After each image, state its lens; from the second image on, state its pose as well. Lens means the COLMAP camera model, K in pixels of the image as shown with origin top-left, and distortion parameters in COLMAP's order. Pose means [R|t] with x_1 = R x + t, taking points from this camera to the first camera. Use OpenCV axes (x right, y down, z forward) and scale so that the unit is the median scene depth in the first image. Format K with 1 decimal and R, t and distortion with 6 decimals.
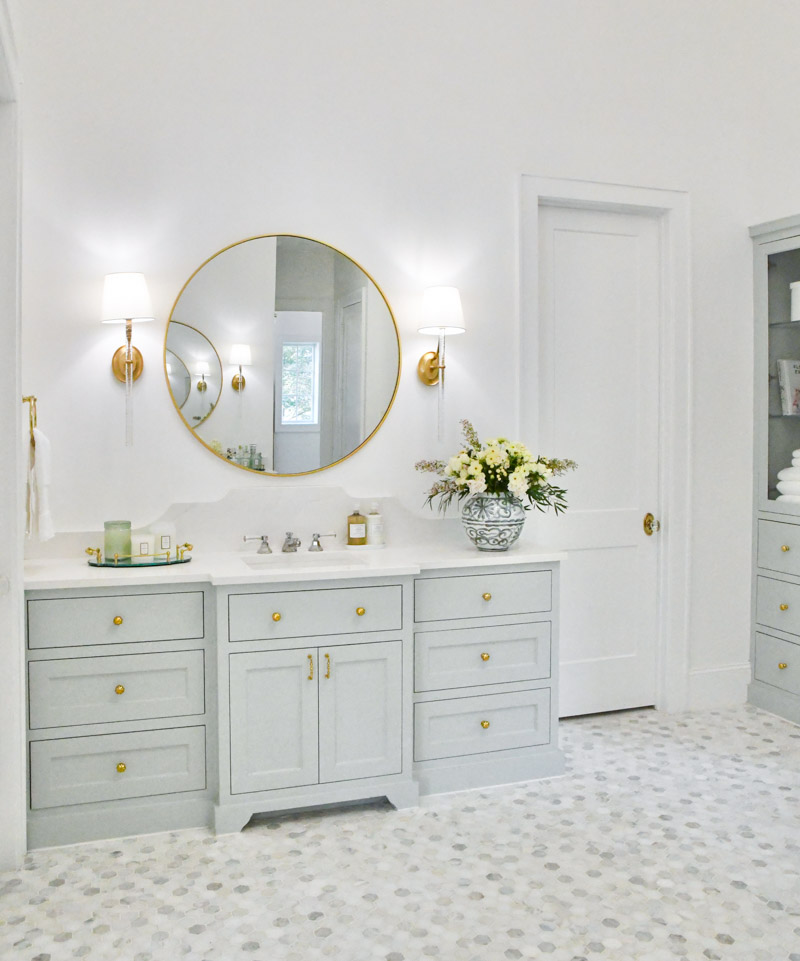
lens RADIAL K [[897.0, 0, 400.2], [0, 897.0, 426.5], [0, 0, 1]] dist [-0.138802, -0.002484]
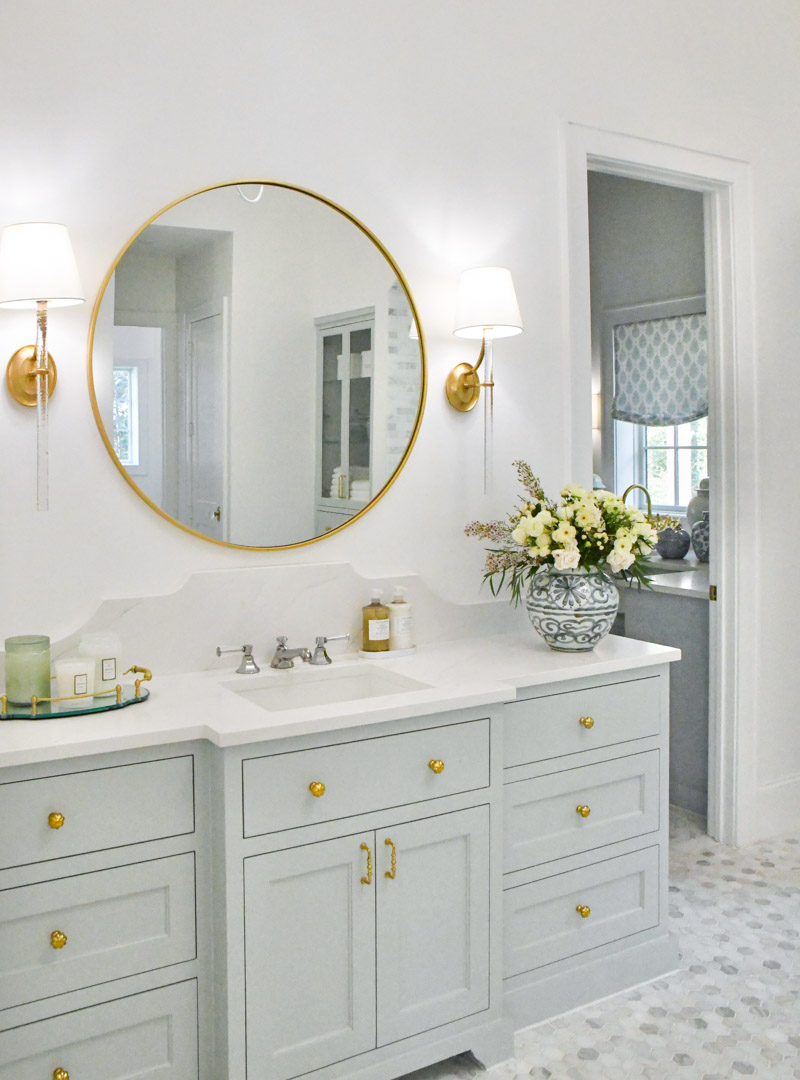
lens RADIAL K [[1034.4, 0, 398.2], [0, 1034.4, 442.6], [0, 0, 1]] dist [-0.125859, 0.087845]
pose [[0.986444, -0.009447, 0.163824, -0.163352], [0.013201, 0.999674, -0.021842, -0.005600], [-0.163564, 0.023709, 0.986248, 0.247886]]
